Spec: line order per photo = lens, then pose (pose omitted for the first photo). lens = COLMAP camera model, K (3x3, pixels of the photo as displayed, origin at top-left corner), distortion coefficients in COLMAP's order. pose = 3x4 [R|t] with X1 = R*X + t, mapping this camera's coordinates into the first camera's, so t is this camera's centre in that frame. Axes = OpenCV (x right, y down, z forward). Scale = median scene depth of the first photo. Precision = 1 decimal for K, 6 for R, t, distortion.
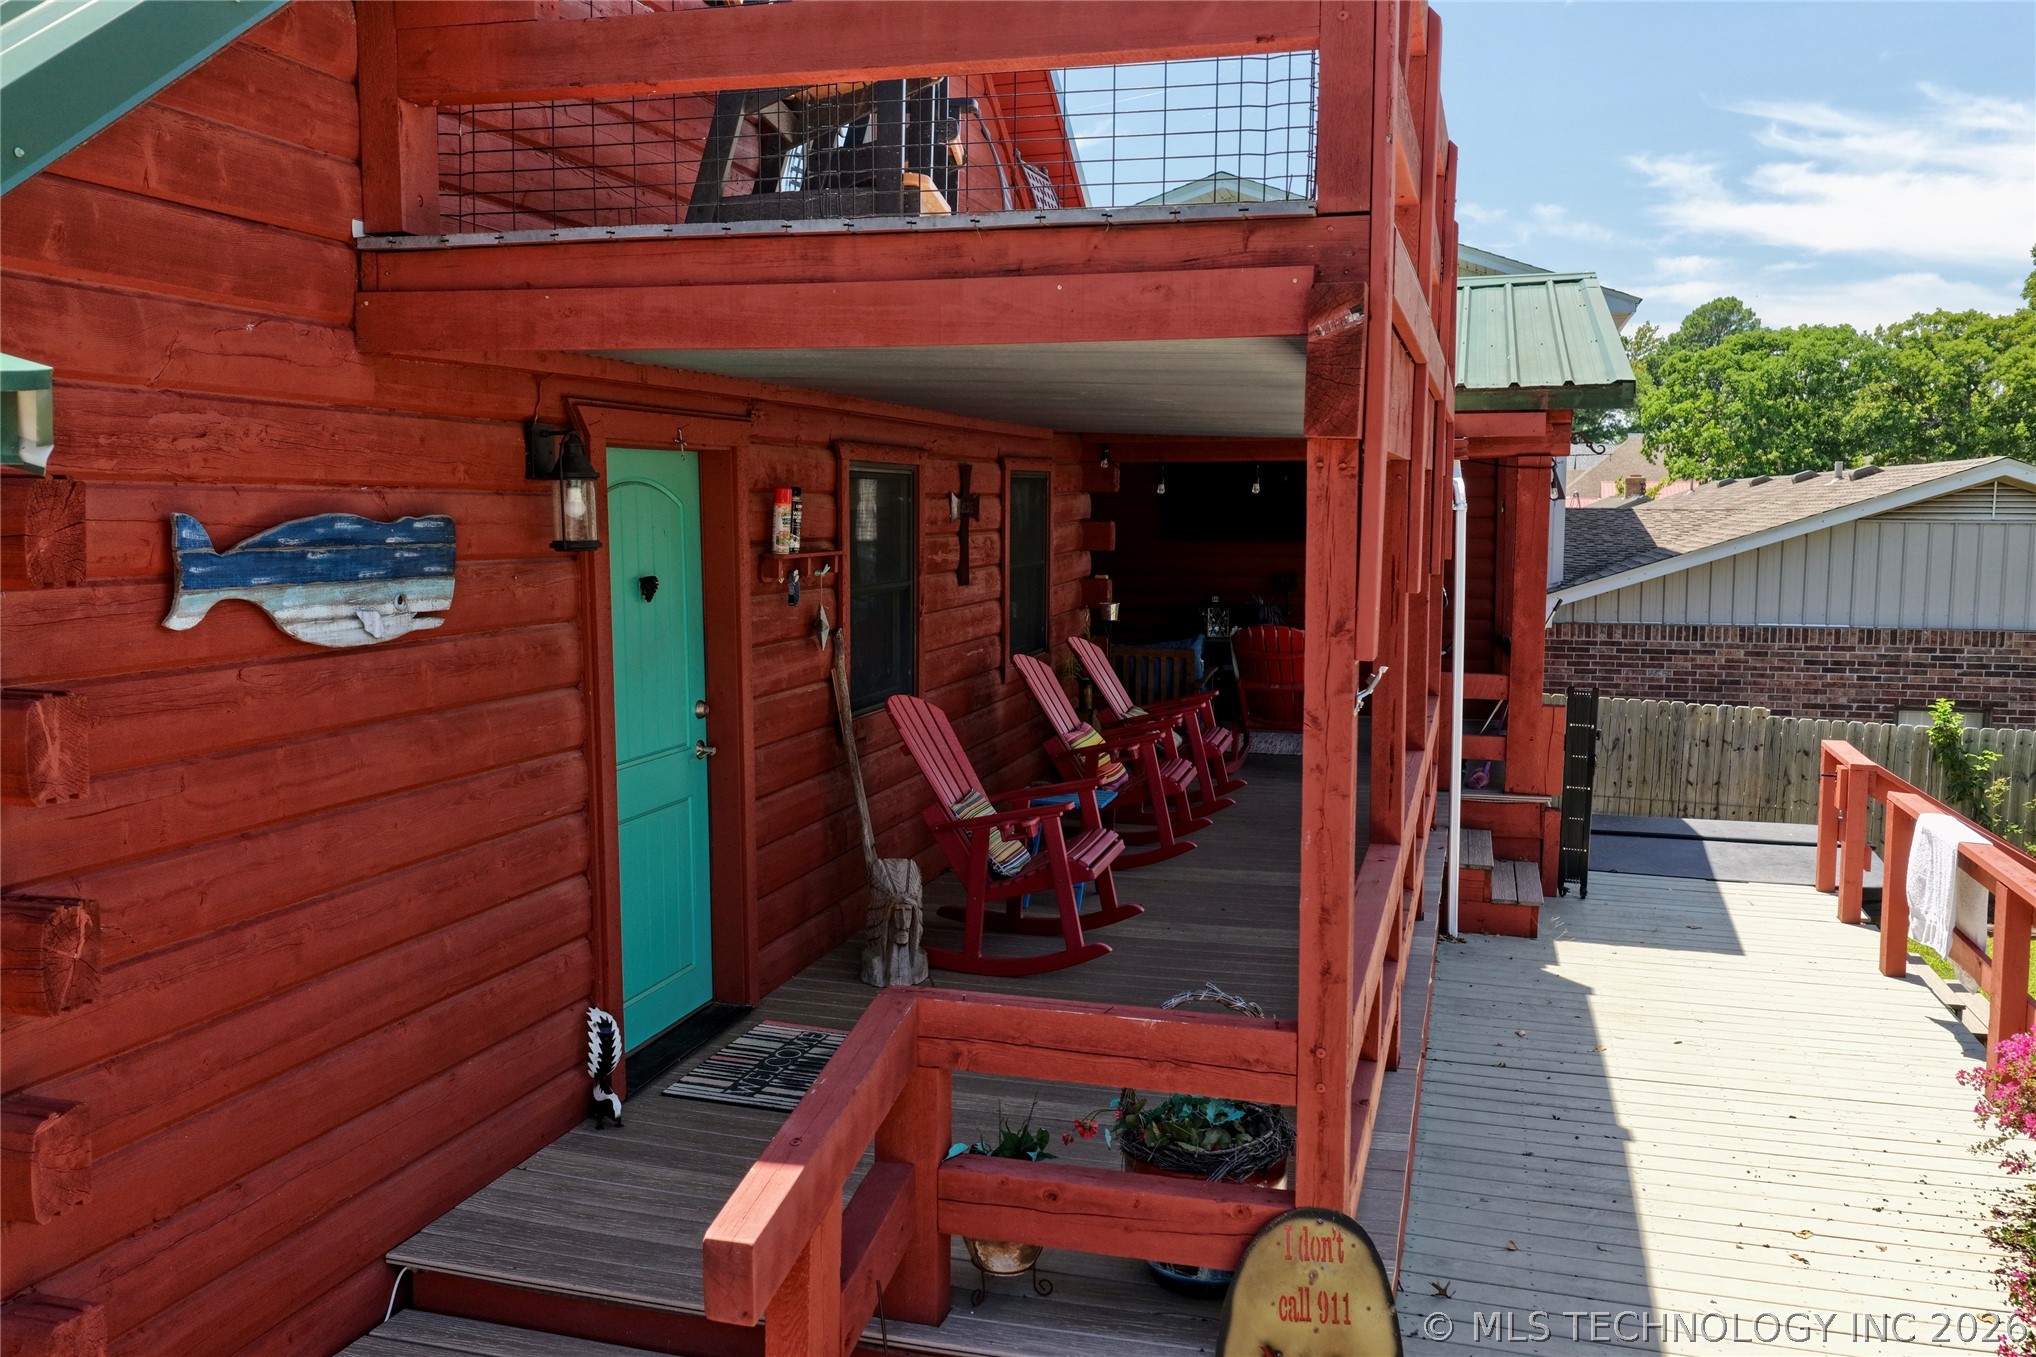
lens RADIAL K [[1689.5, 0, 1018.5], [0, 1689.5, 672.2], [0, 0, 1]] dist [-0.015045, 0.030701]
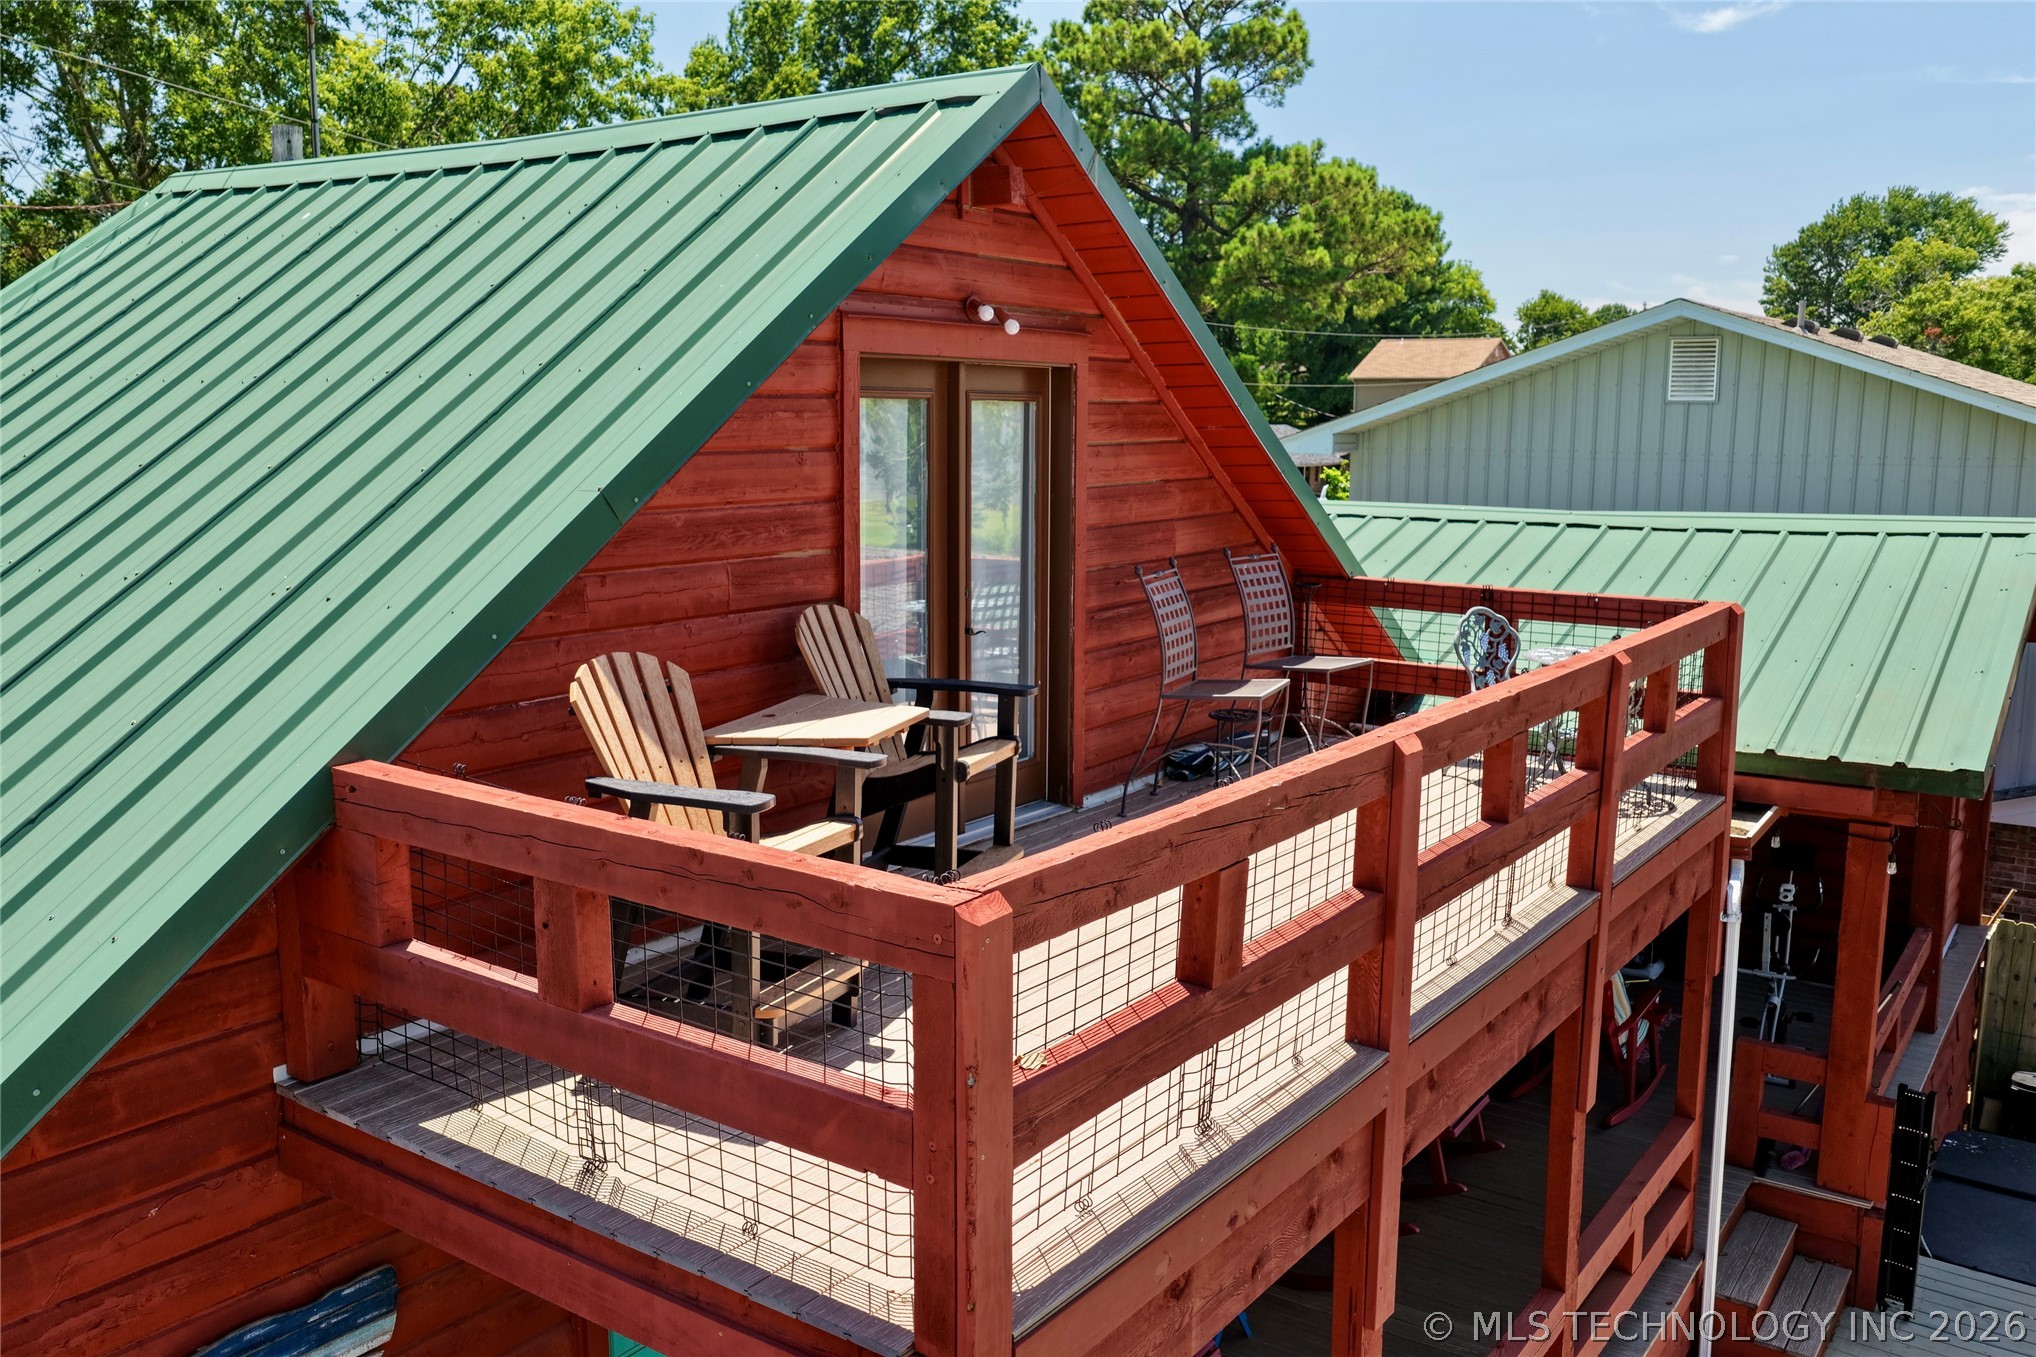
lens RADIAL K [[1689.5, 0, 1012.3], [0, 1689.5, 682.6], [0, 0, 1]] dist [-0.015045, 0.030701]
pose [[0.938793, 0.056620, -0.339797, 0.217013], [-0.036055, 0.997132, 0.066540, -0.290934], [0.342590, -0.050216, 0.938142, 0.040202]]
